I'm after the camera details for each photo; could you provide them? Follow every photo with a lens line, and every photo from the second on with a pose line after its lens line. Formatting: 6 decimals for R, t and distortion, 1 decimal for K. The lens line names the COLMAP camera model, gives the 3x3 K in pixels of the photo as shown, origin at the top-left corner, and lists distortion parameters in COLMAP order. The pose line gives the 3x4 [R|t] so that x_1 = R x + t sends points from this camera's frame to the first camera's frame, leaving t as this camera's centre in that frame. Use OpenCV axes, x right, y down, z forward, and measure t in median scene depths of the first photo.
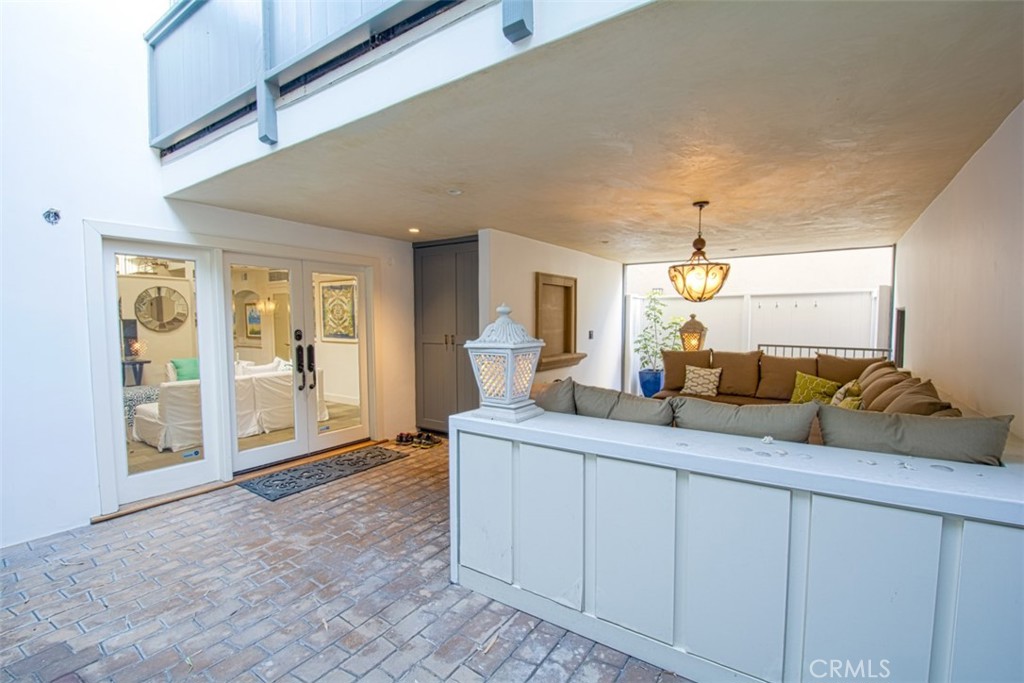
lens RADIAL K [[451.8, 0, 511.5], [0, 451.8, 348.1], [0, 0, 1]] dist [0.012400, -0.019713]
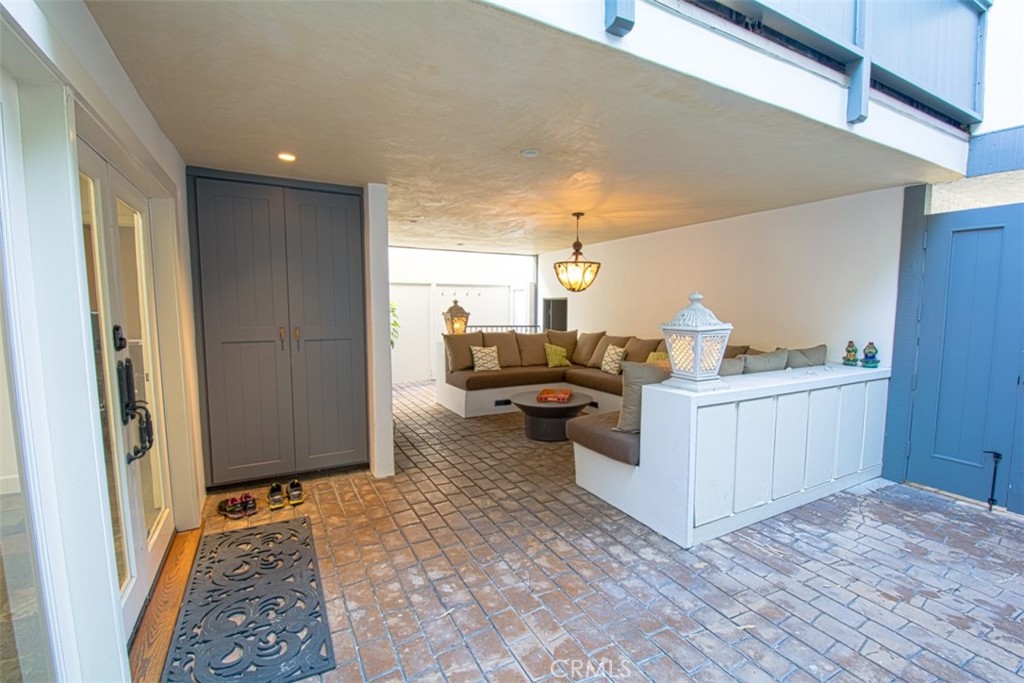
lens RADIAL K [[457.7, 0, 517.0], [0, 457.7, 348.5], [0, 0, 1]] dist [0.012205, -0.020493]
pose [[0.452220, -0.079735, 0.888335, -0.805048], [0.049840, 0.996699, 0.064090, -0.032736], [-0.890513, 0.015292, 0.454701, 0.551294]]
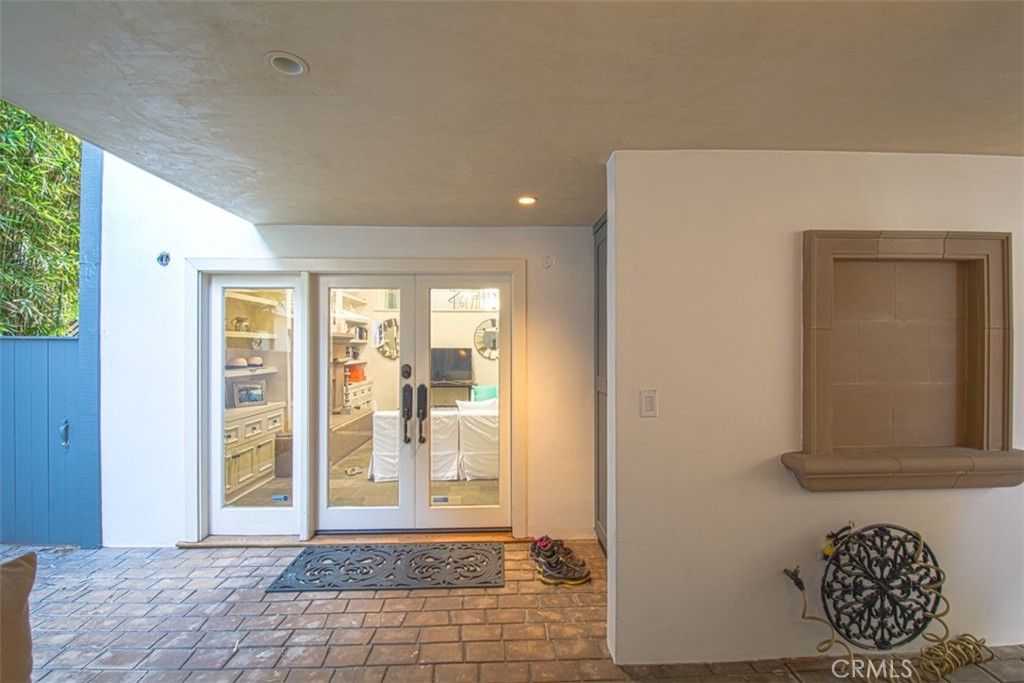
lens RADIAL K [[451.8, 0, 511.5], [0, 451.8, 348.1], [0, 0, 1]] dist [0.012400, -0.019713]
pose [[0.595844, 0.002945, -0.803095, 0.303847], [-0.049050, 0.998260, -0.032731, -0.061538], [0.801601, 0.058894, 0.594951, 0.804442]]
